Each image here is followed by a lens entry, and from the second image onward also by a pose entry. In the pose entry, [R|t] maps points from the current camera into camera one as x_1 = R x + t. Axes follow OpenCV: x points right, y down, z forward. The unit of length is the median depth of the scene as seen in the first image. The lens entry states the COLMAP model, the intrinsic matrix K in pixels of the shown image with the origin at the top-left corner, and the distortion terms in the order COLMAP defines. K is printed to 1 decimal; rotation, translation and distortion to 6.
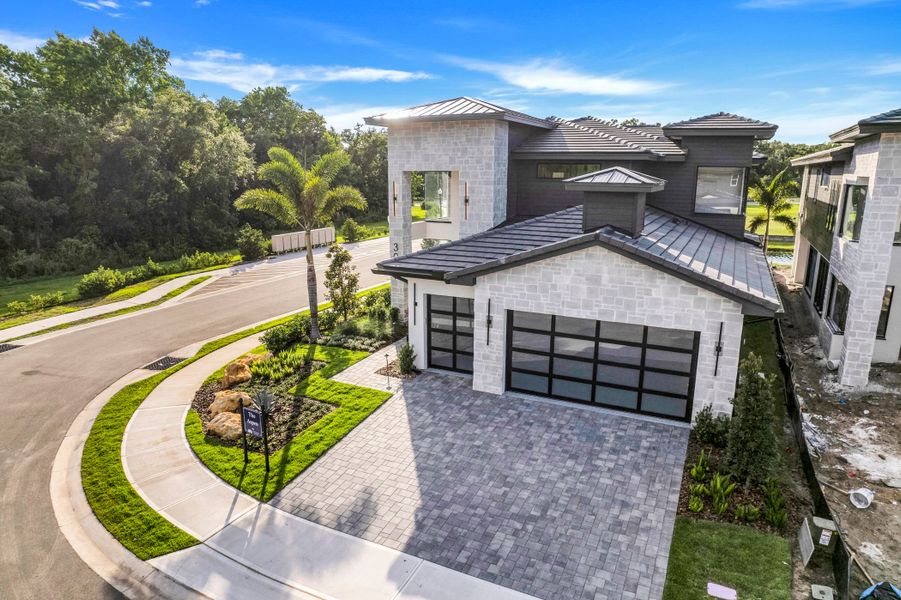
lens RADIAL K [[574.6, 0, 452.9], [0, 574.6, 304.1], [0, 0, 1]] dist [-0.063270, 0.055822]
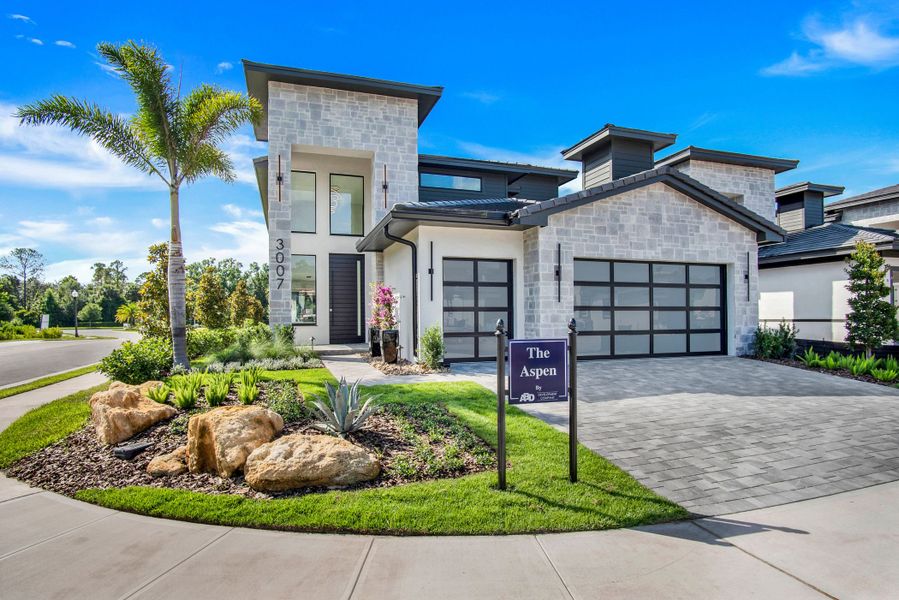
lens RADIAL K [[485.3, 0, 451.0], [0, 485.3, 314.3], [0, 0, 1]] dist [-0.024189, 0.000566]
pose [[0.706877, -0.005657, 0.707314, -0.553430], [0.171543, 0.971486, -0.163668, 0.180739], [-0.686220, 0.237028, 0.687692, 0.658952]]
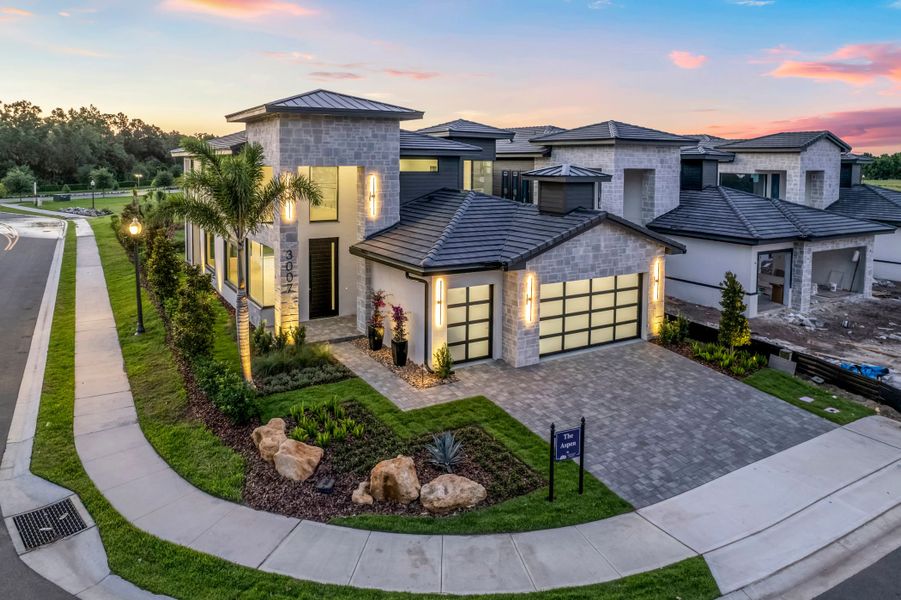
lens RADIAL K [[602.5, 0, 414.3], [0, 602.5, 209.3], [0, 0, 1]] dist [-0.024881, 0.004194]
pose [[0.565260, -0.062580, 0.822535, -1.043591], [0.183635, 0.981644, -0.051512, -0.126209], [-0.804213, 0.180164, 0.566376, 0.500293]]
